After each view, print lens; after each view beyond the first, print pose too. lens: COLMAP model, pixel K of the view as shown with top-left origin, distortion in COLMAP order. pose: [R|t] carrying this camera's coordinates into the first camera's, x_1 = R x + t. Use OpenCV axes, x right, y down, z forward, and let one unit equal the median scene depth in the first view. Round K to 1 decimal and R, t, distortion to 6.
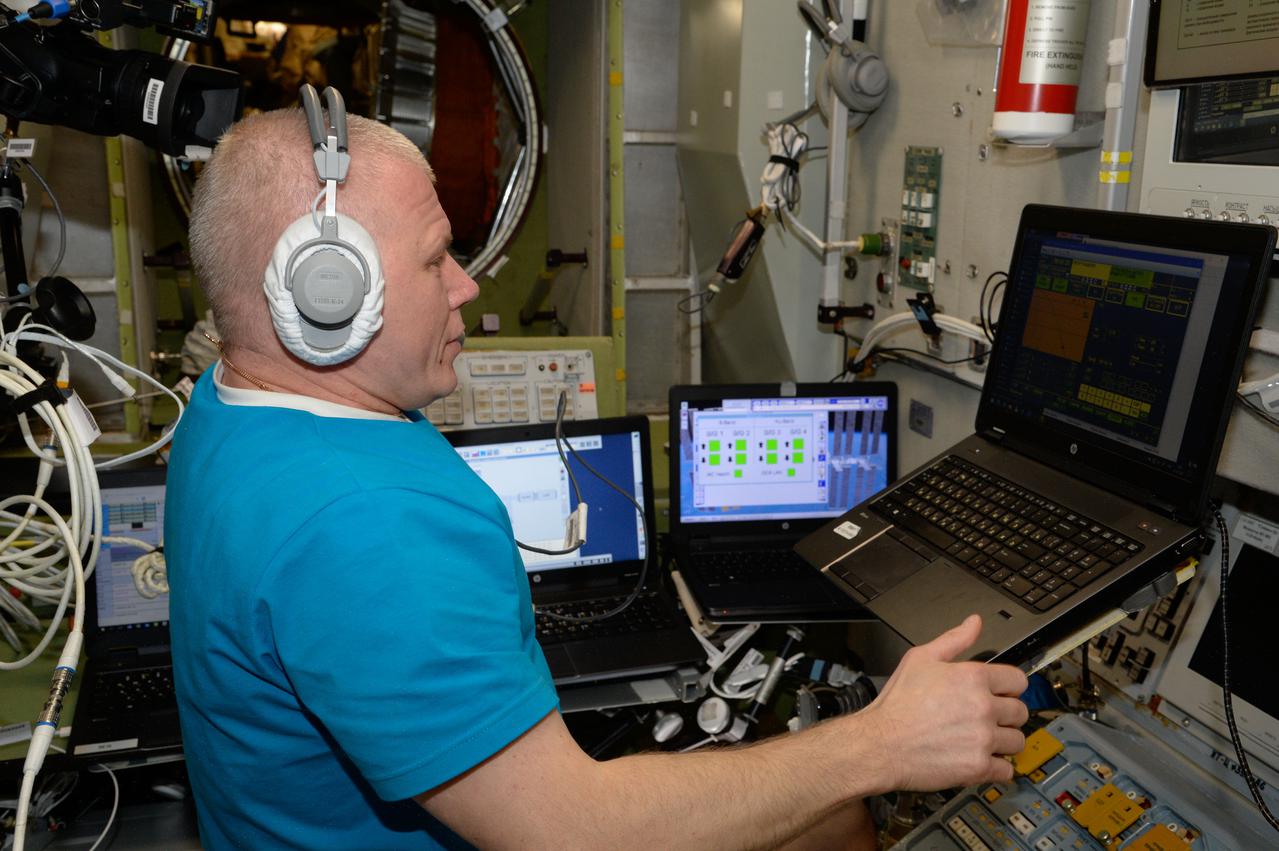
lens RADIAL K [[1436.3, 0, 639.5], [0, 1436.3, 425.5], [0, 0, 1]] dist [0.133065, 0.033475]
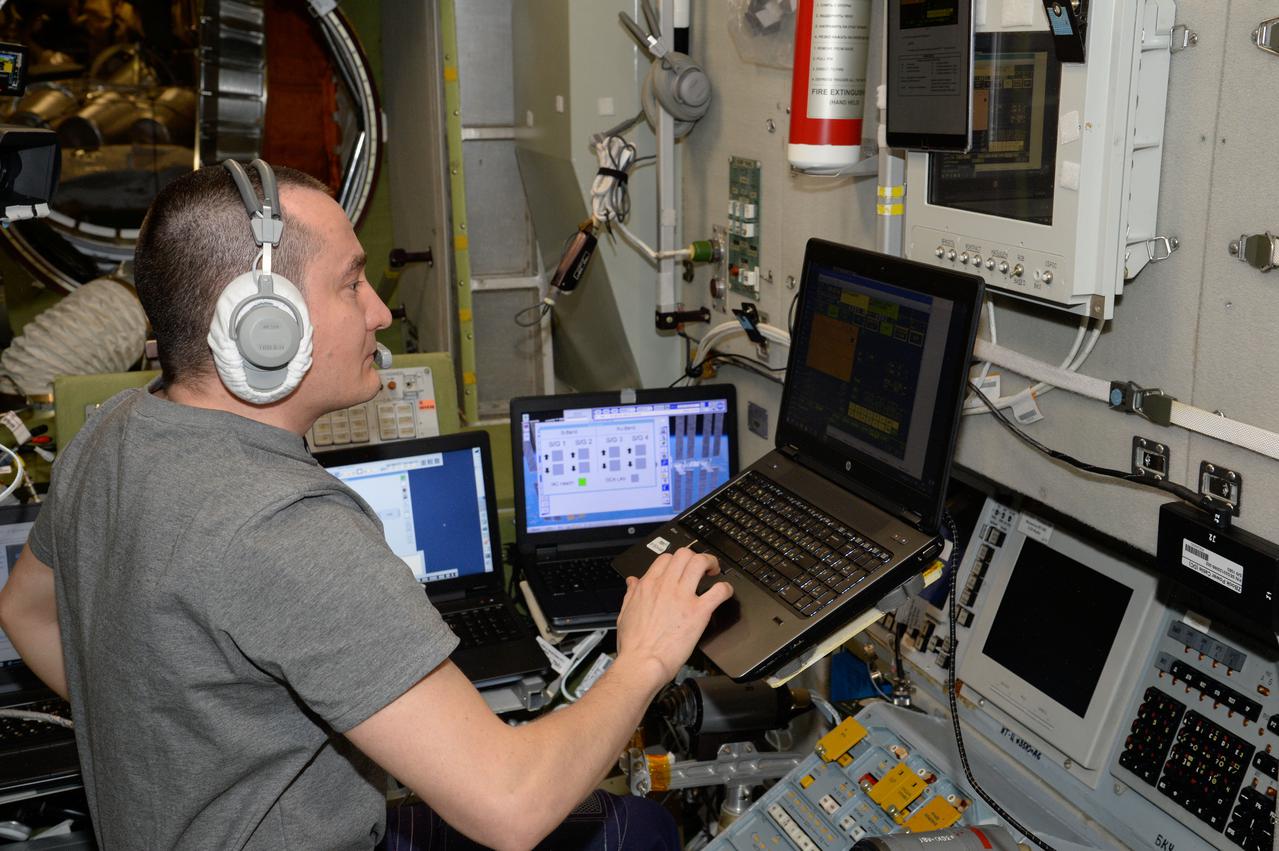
lens RADIAL K [[1659.6, 0, 639.5], [0, 1659.6, 425.5], [0, 0, 1]] dist [0.206775, 0.089552]
pose [[0.997338, -0.042821, 0.059013, 0.042004], [0.041350, 0.998809, 0.025914, -0.035399], [-0.060052, -0.023405, 0.997921, -0.171432]]
